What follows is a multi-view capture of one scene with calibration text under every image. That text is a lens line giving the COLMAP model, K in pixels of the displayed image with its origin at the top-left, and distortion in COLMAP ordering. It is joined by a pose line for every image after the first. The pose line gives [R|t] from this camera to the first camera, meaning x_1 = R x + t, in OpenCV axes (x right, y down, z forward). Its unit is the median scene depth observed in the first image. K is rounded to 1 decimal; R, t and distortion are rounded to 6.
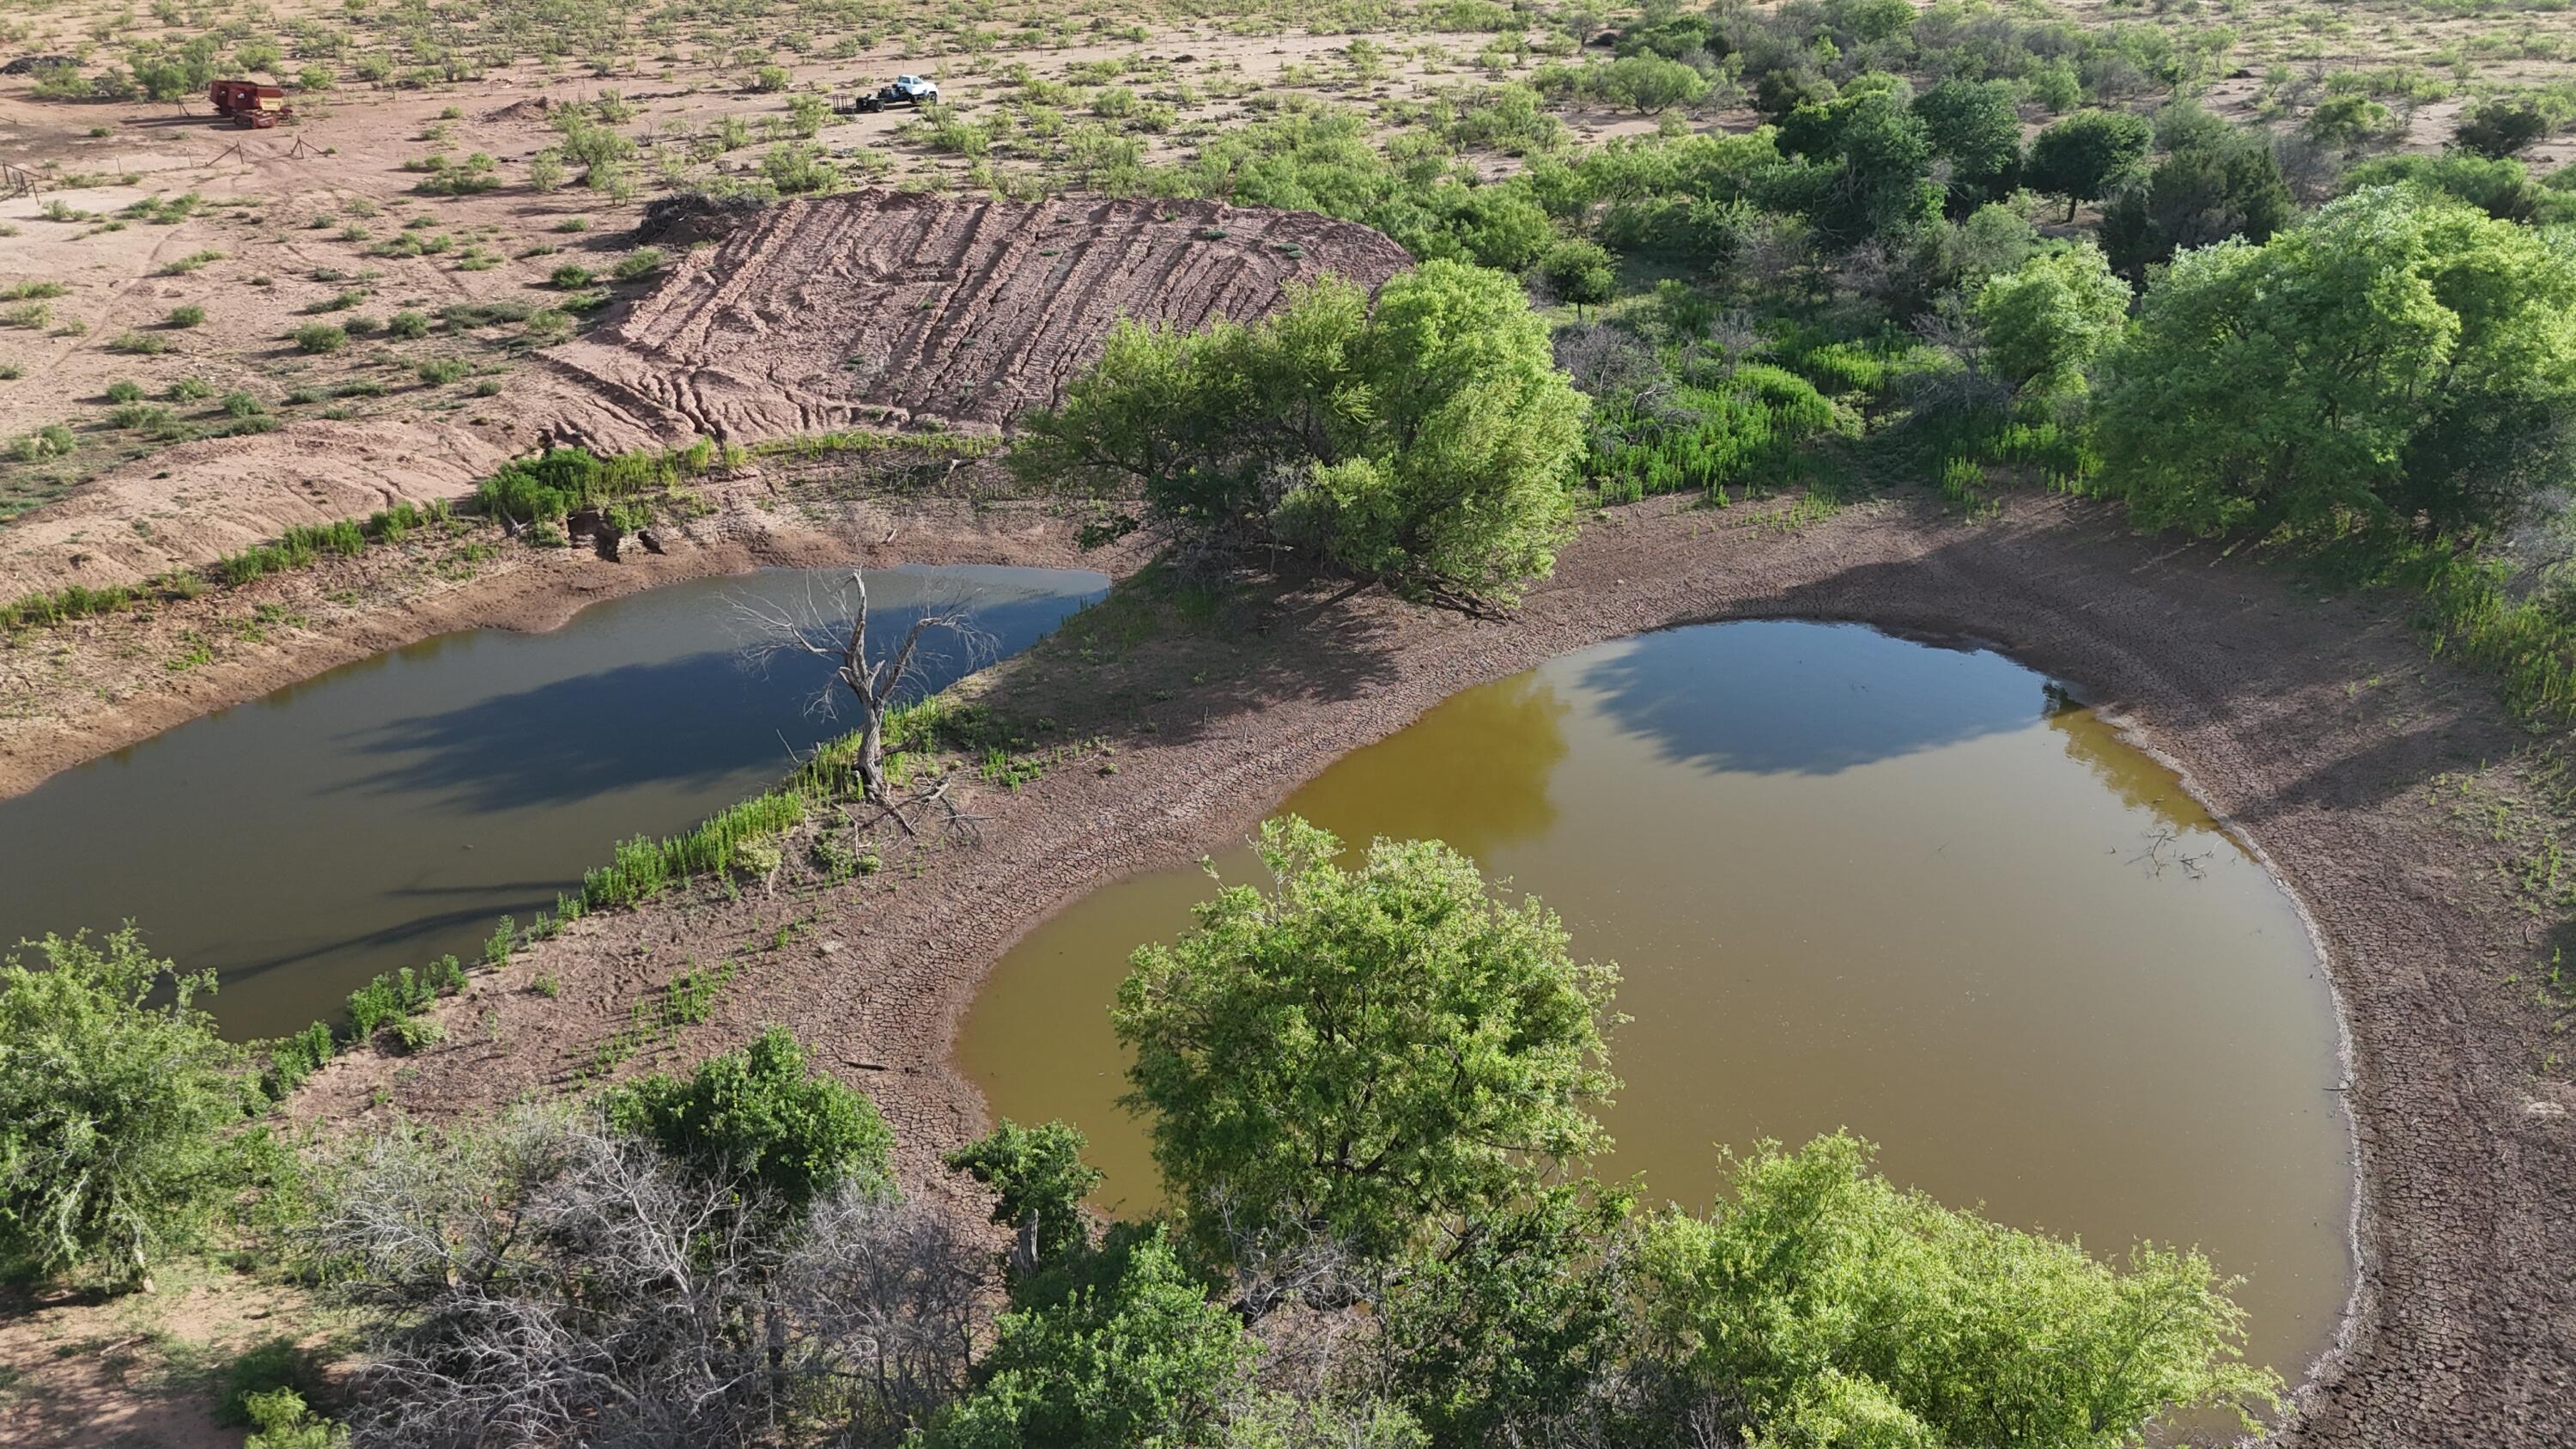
lens RADIAL K [[1793.8, 0, 1288.0], [0, 1793.8, 738.2], [0, 0, 1]] dist [0.002779, -0.012715]
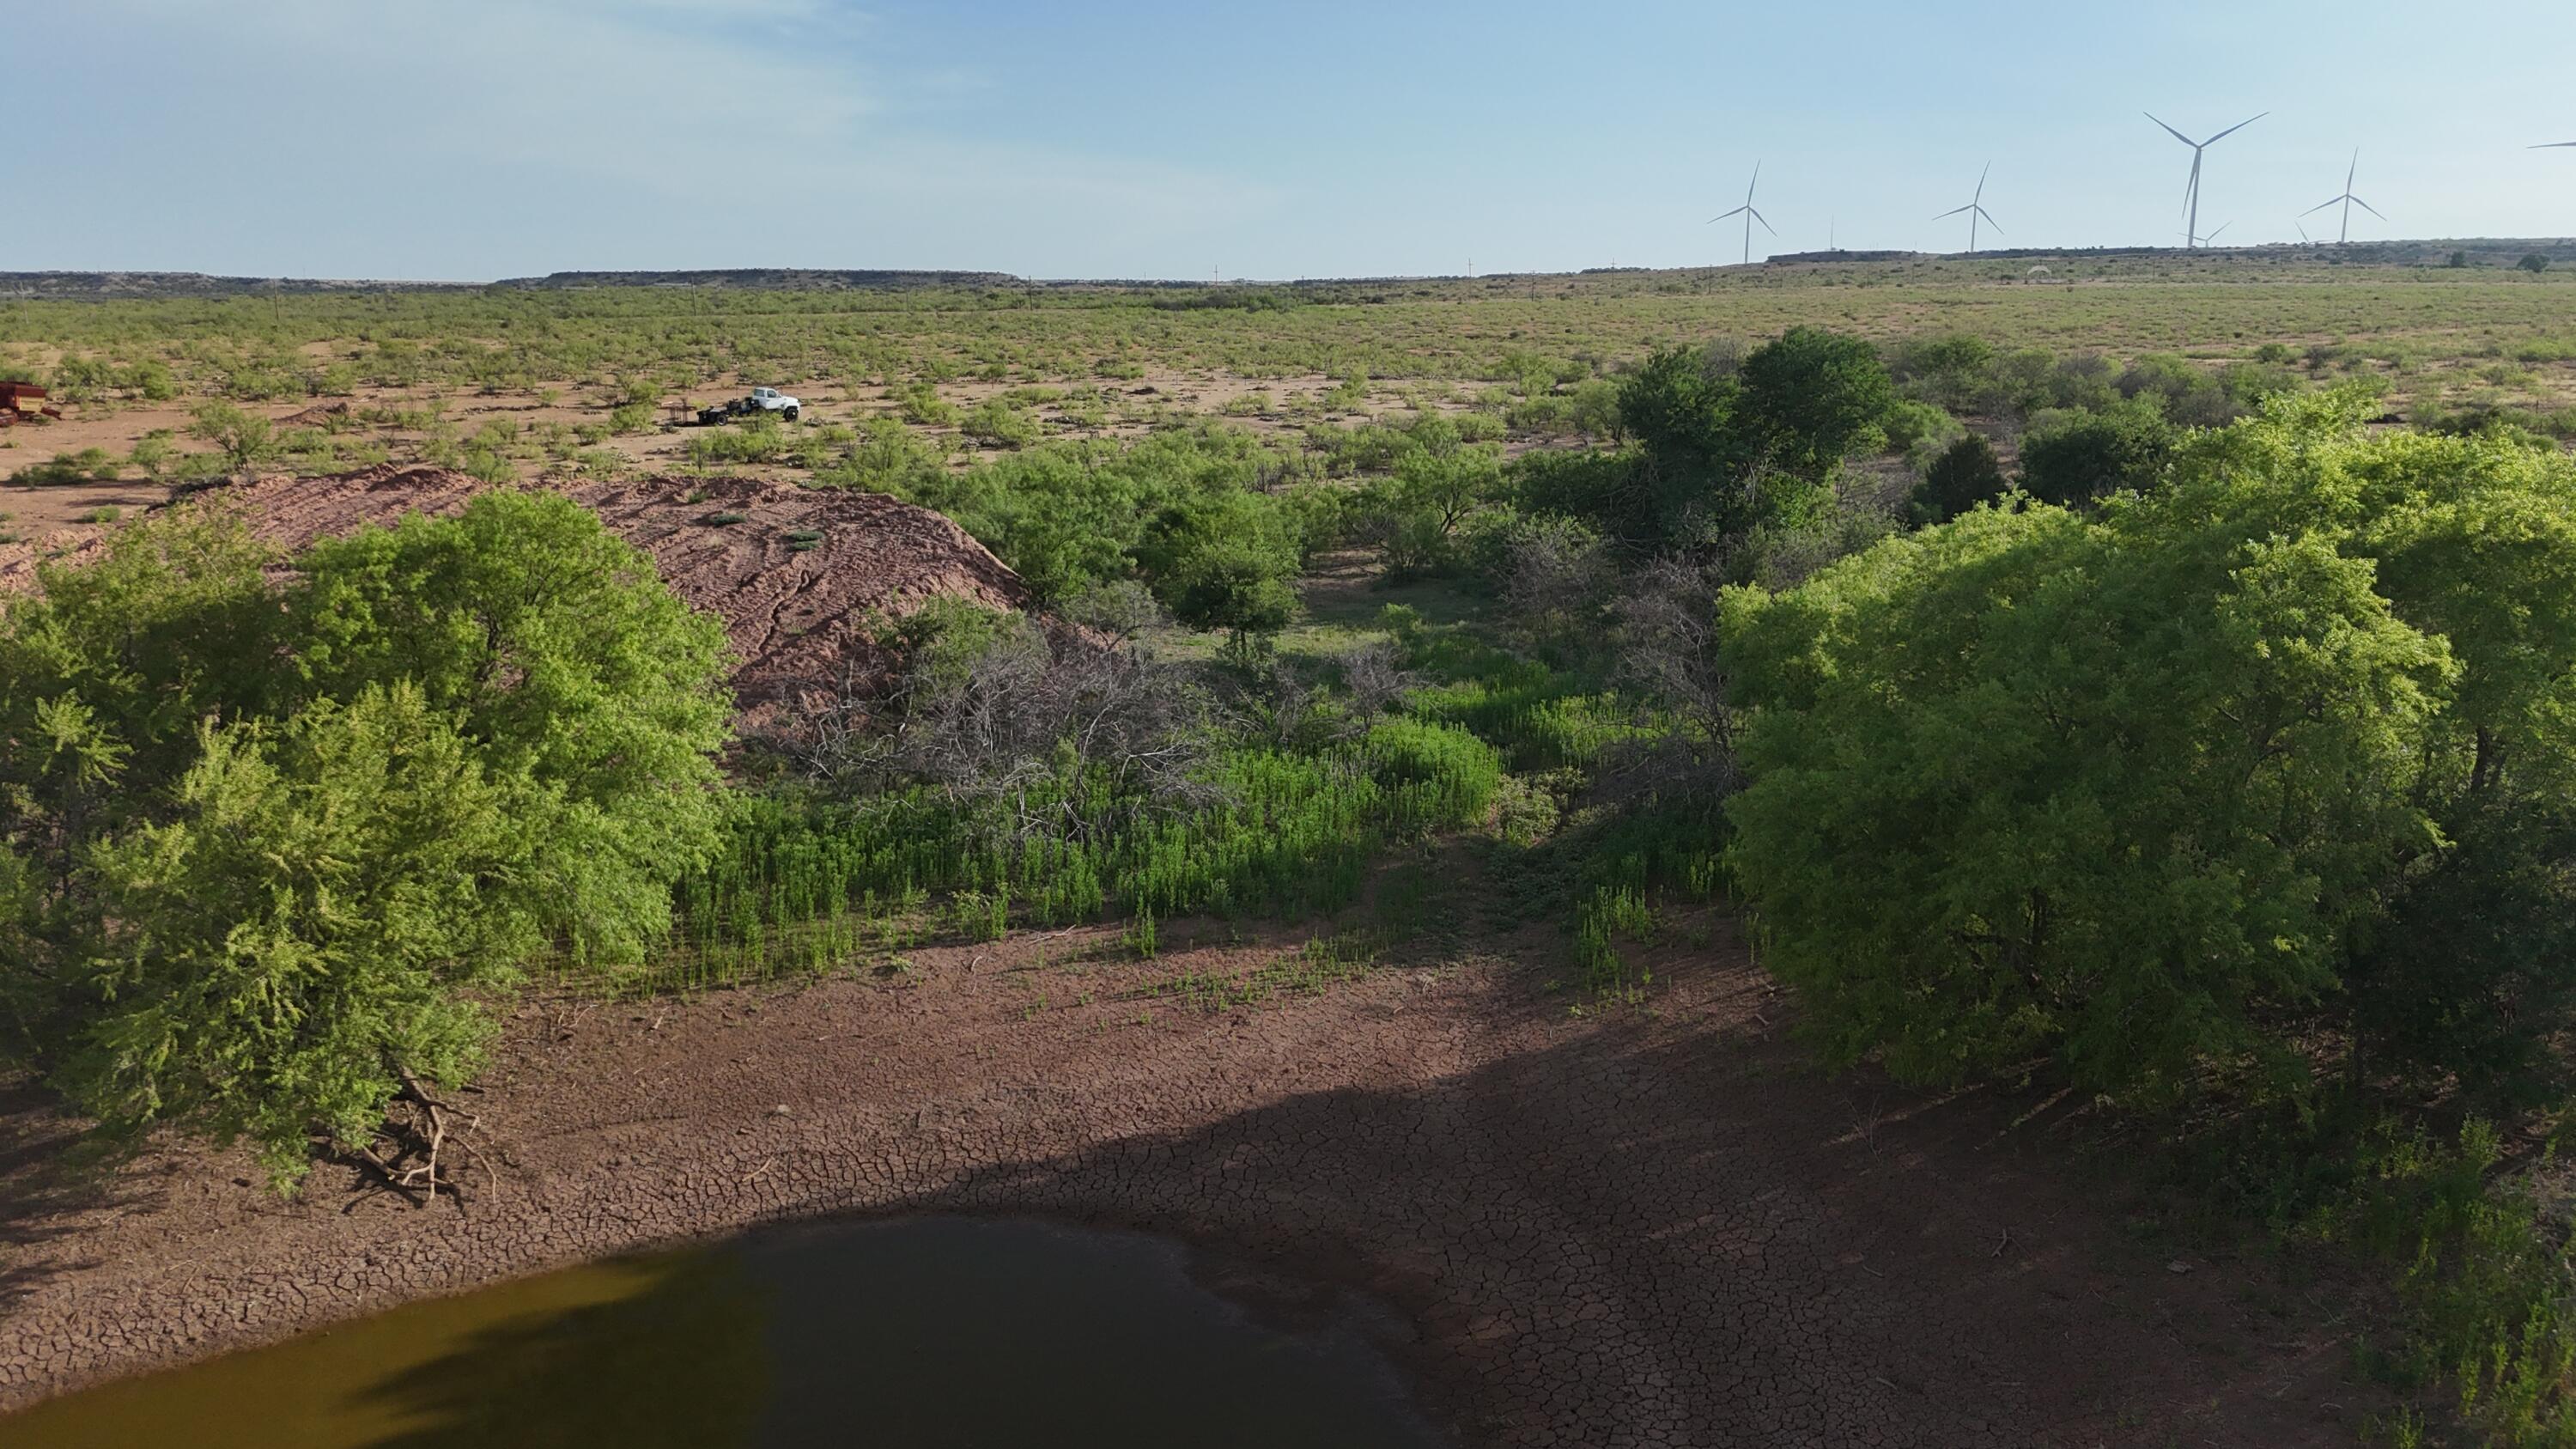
lens RADIAL K [[1793.8, 0, 1280.9], [0, 1793.8, 738.2], [0, 0, 1]] dist [0.002779, -0.012715]
pose [[0.991577, 0.040178, -0.123132, 0.338972], [-0.063901, 0.978668, -0.195255, -0.085913], [0.112661, 0.201479, 0.972992, 0.431854]]
